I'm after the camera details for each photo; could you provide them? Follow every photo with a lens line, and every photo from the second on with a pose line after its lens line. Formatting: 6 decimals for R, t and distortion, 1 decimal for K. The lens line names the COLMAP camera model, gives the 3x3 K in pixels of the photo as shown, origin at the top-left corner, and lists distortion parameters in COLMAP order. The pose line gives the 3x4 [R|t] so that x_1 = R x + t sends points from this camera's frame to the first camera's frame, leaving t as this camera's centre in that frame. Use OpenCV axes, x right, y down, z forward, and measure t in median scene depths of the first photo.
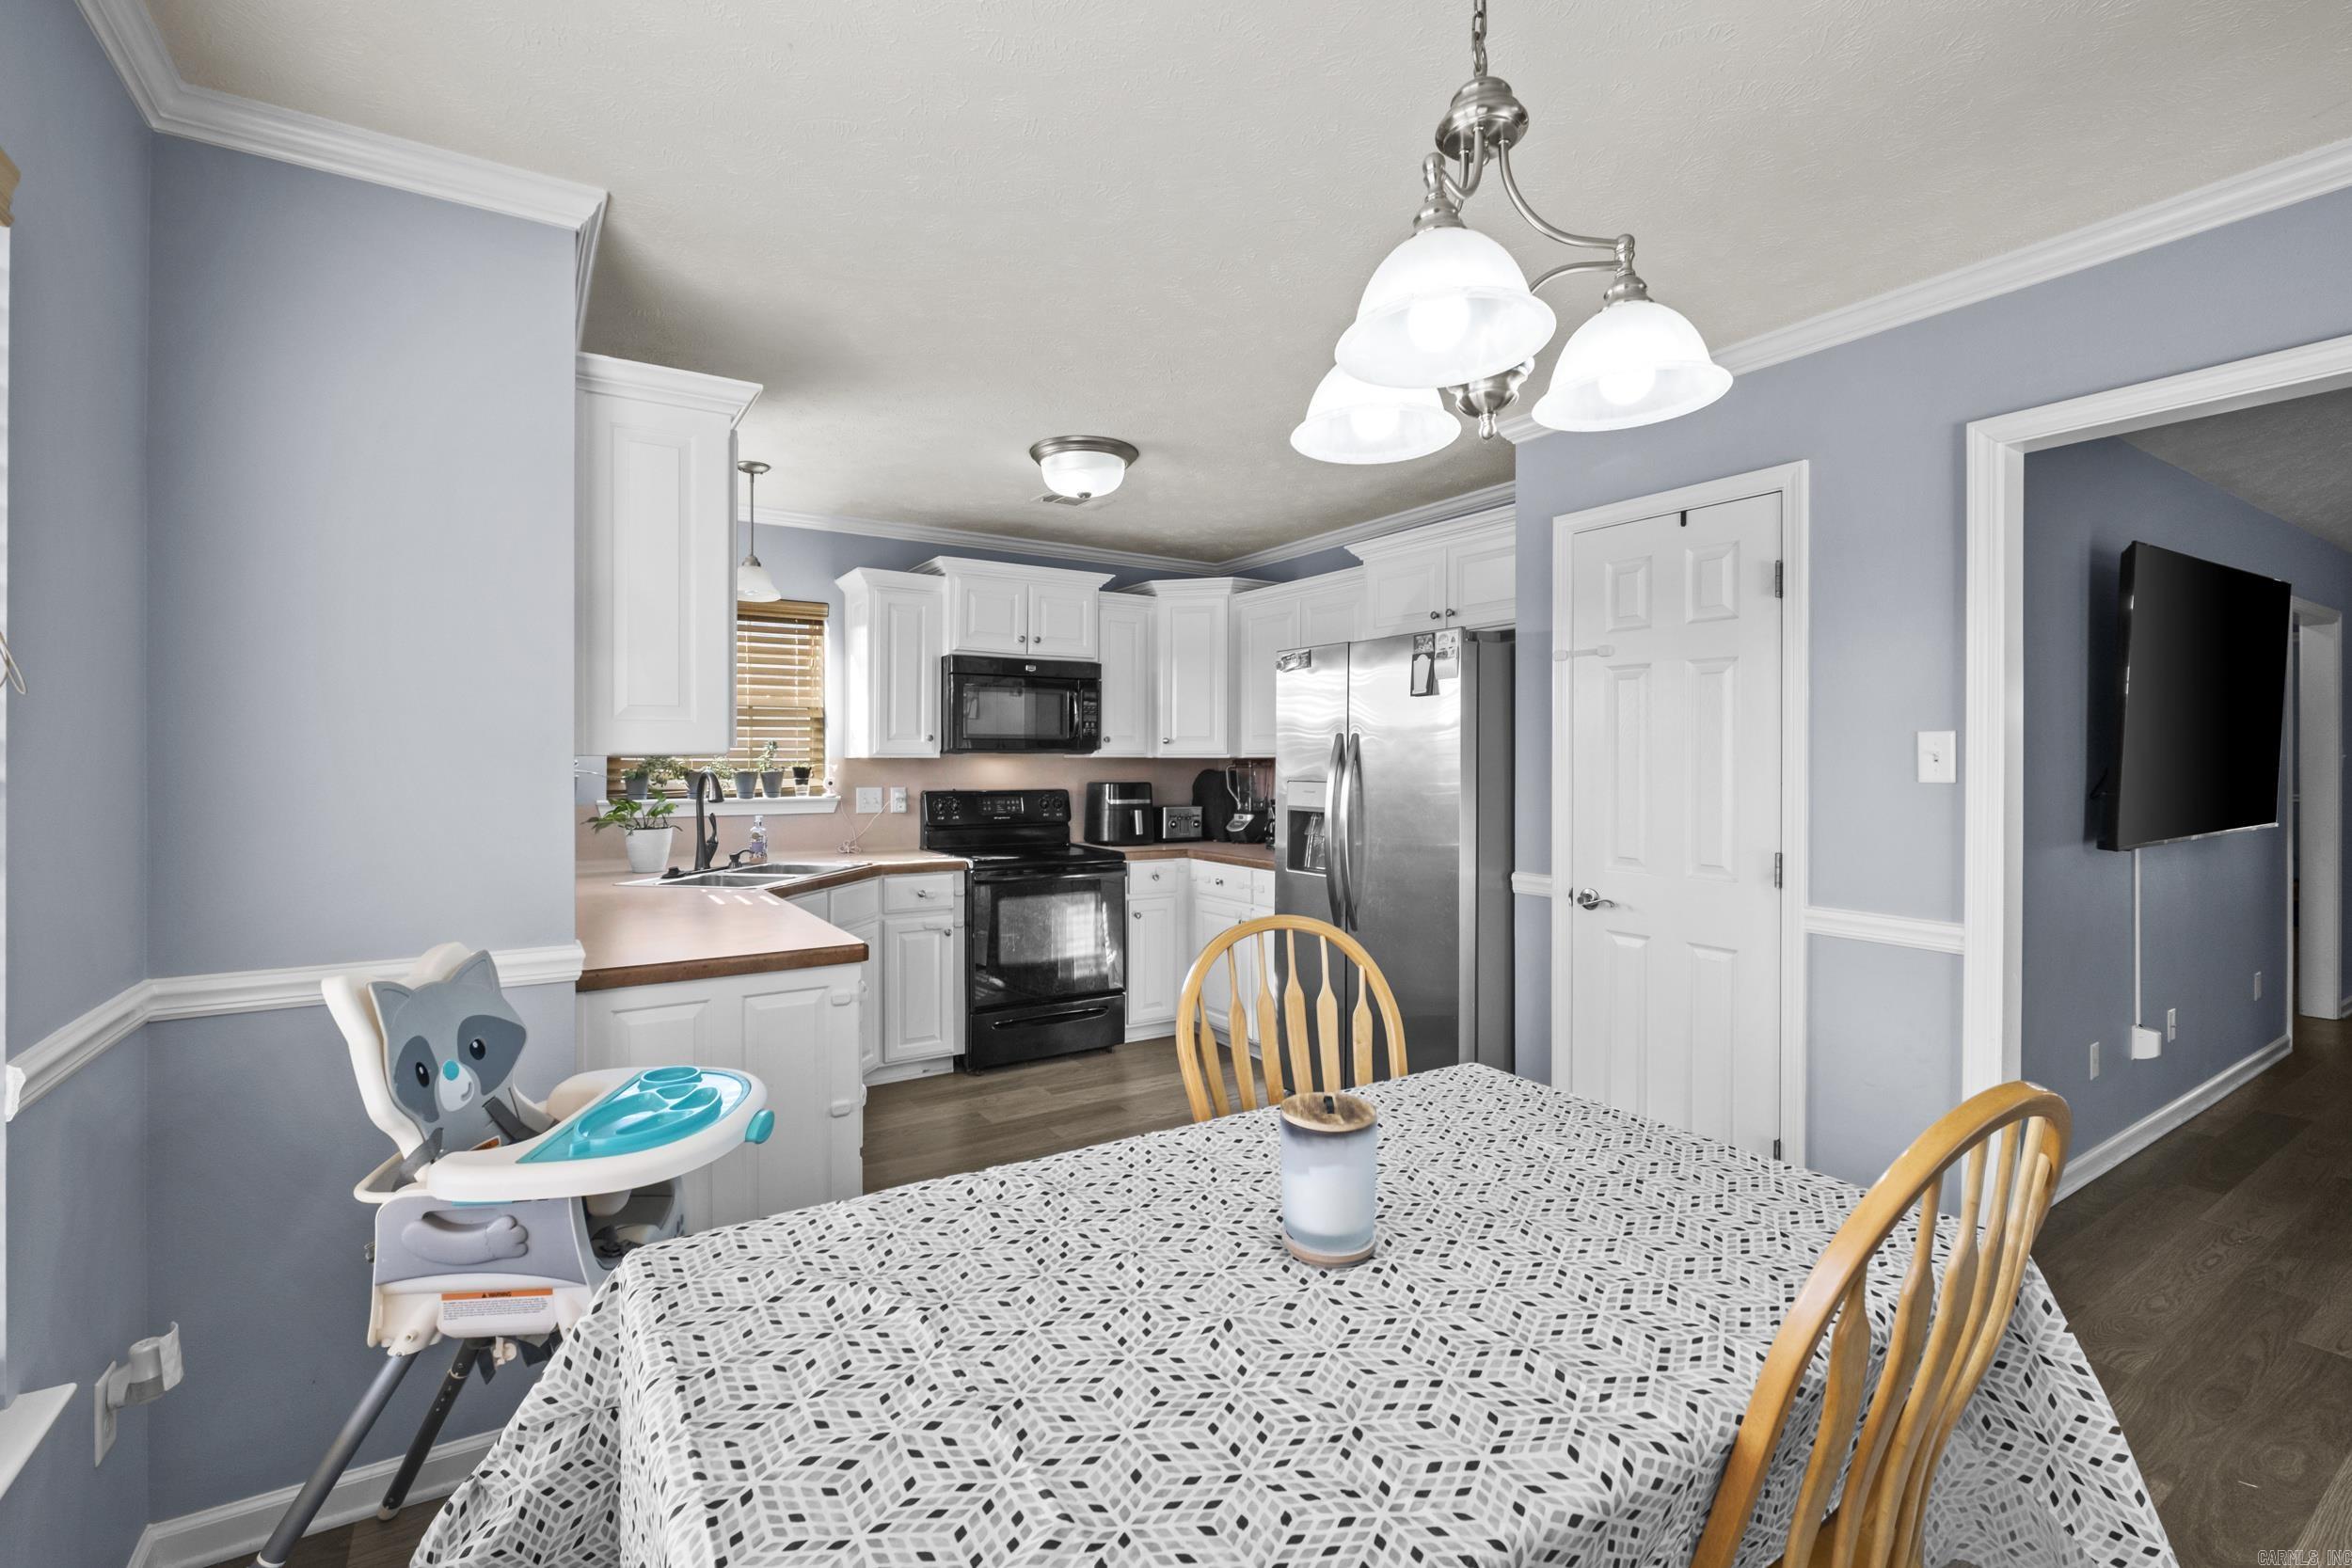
lens RADIAL K [[1017.7, 0, 1164.7], [0, 1017.7, 766.9], [0, 0, 1]] dist [-0.006644, -0.000524]
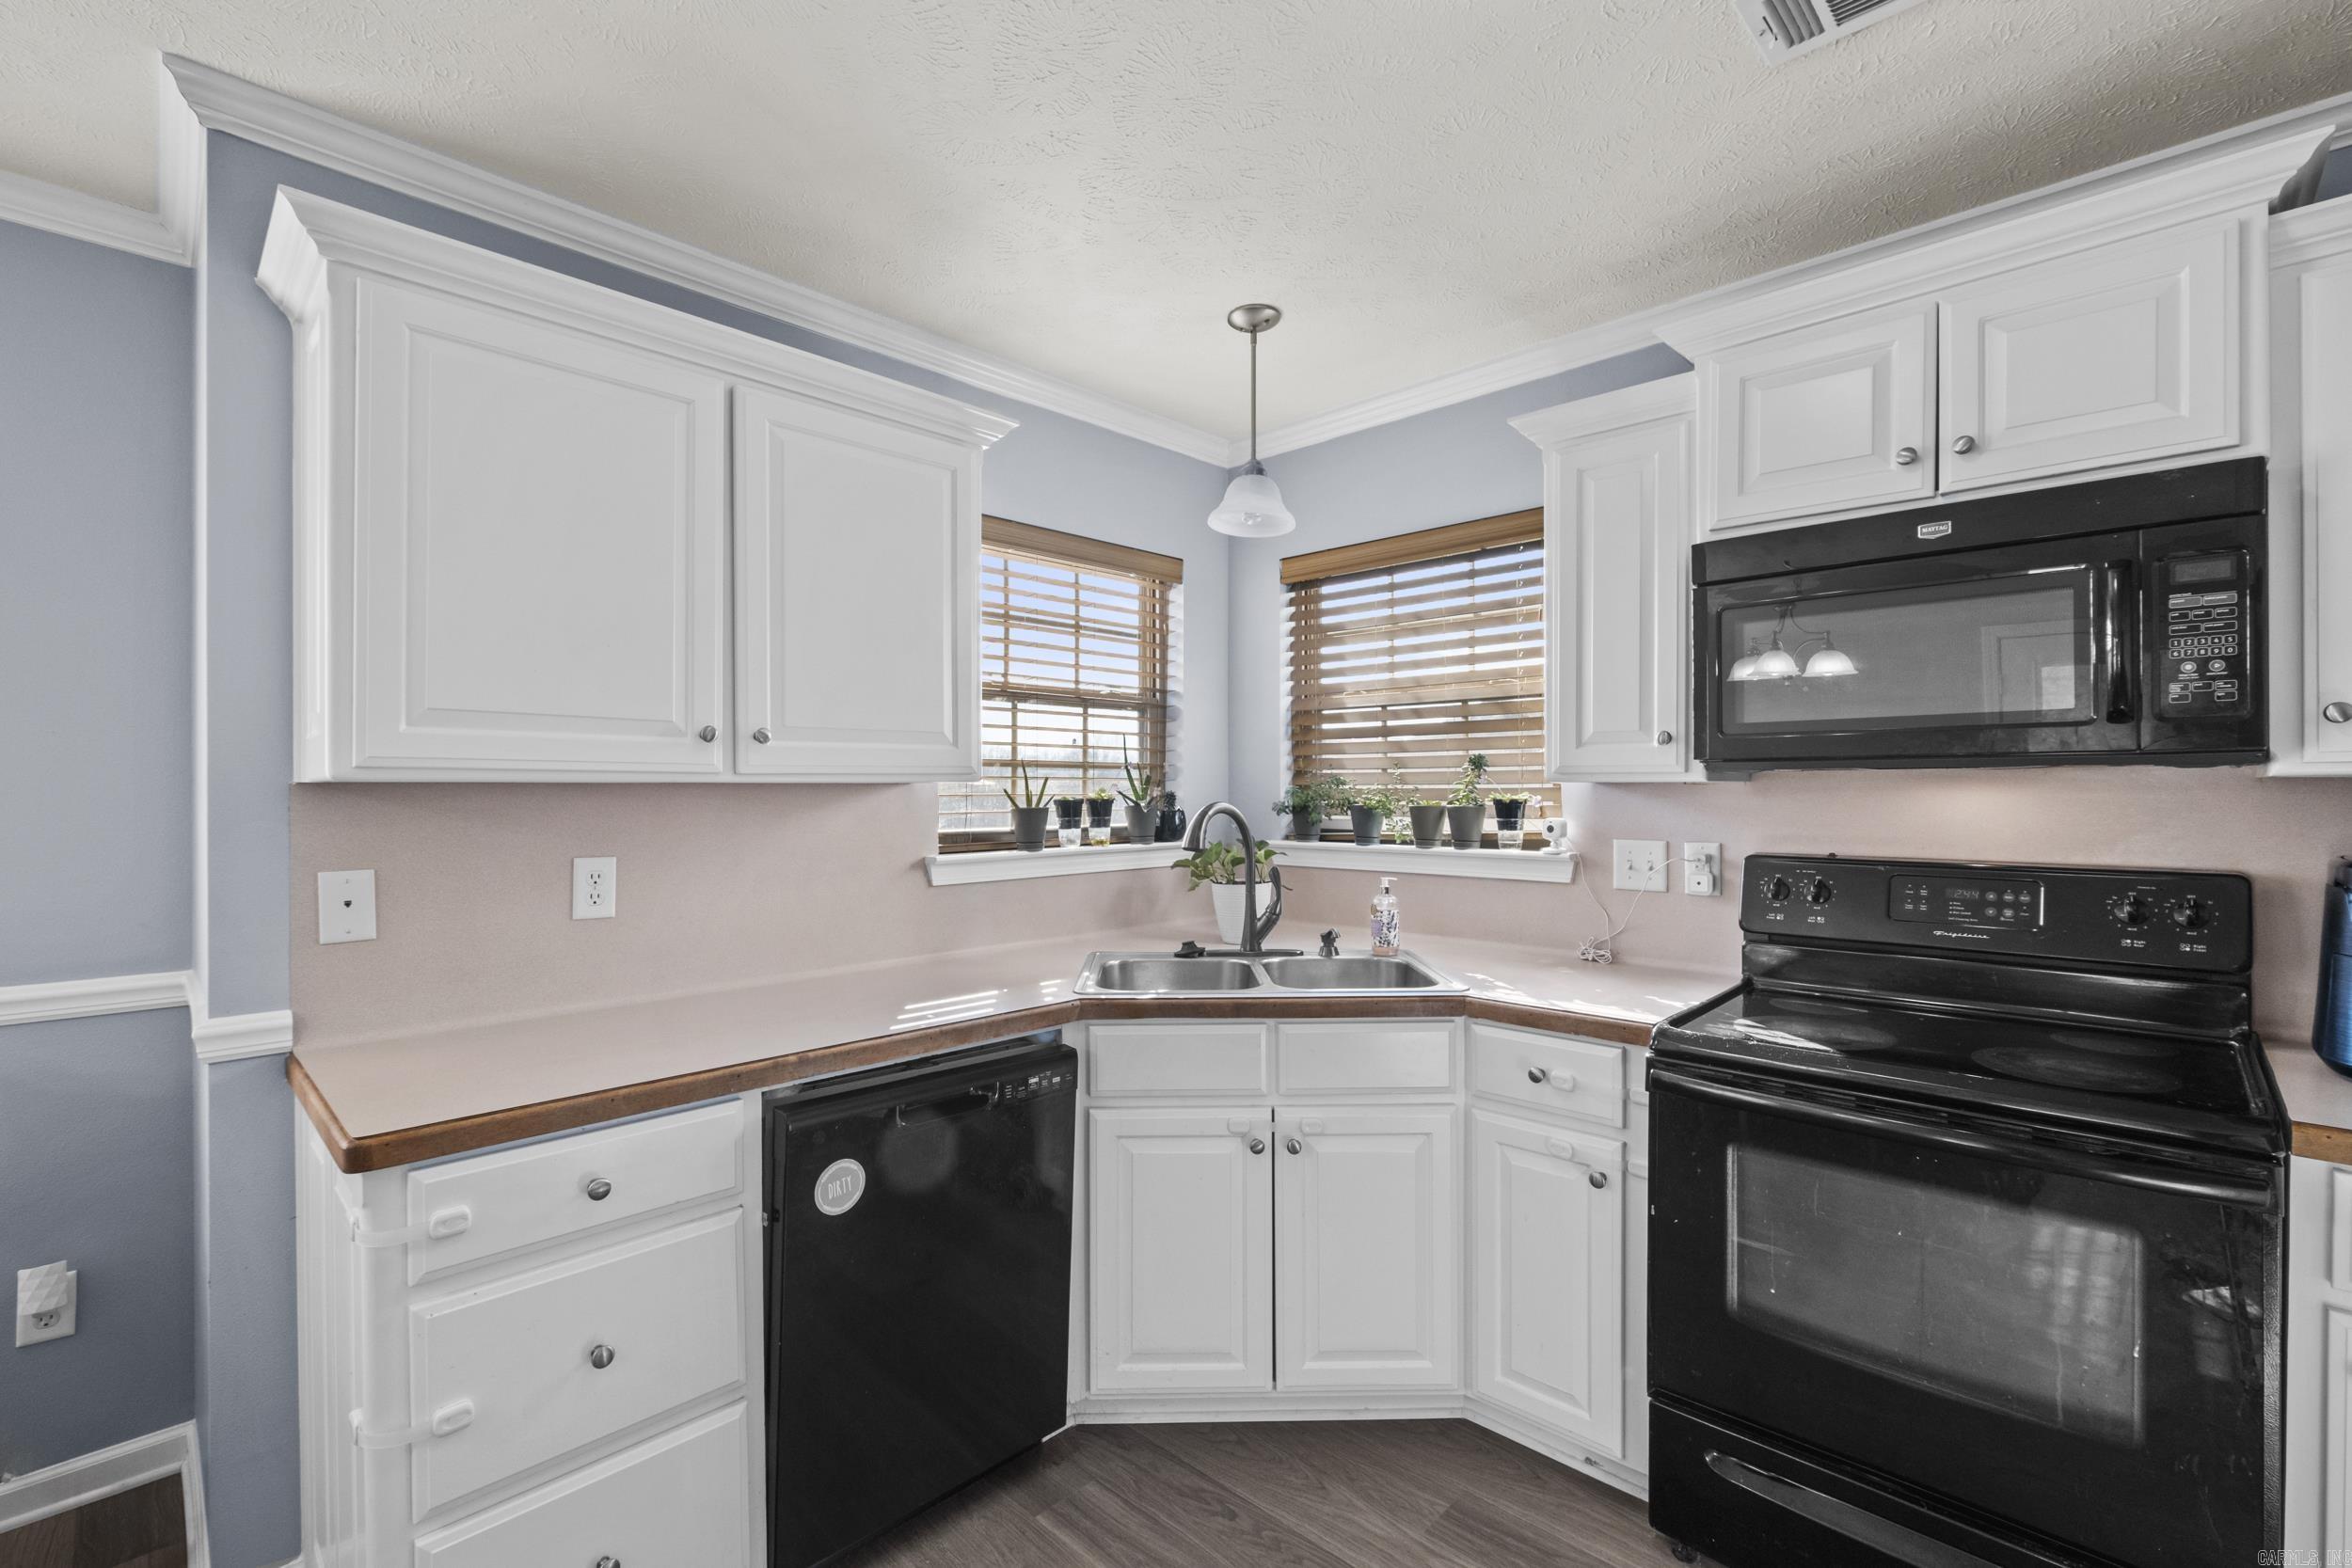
lens RADIAL K [[1028.3, 0, 1166.3], [0, 1028.3, 790.0], [0, 0, 1]] dist [-0.003662, -0.000141]
pose [[0.232190, 0.001274, -0.972670, 0.163979], [-0.004517, 0.999990, 0.000232, -0.004159], [0.972660, 0.004340, 0.232194, 0.674677]]
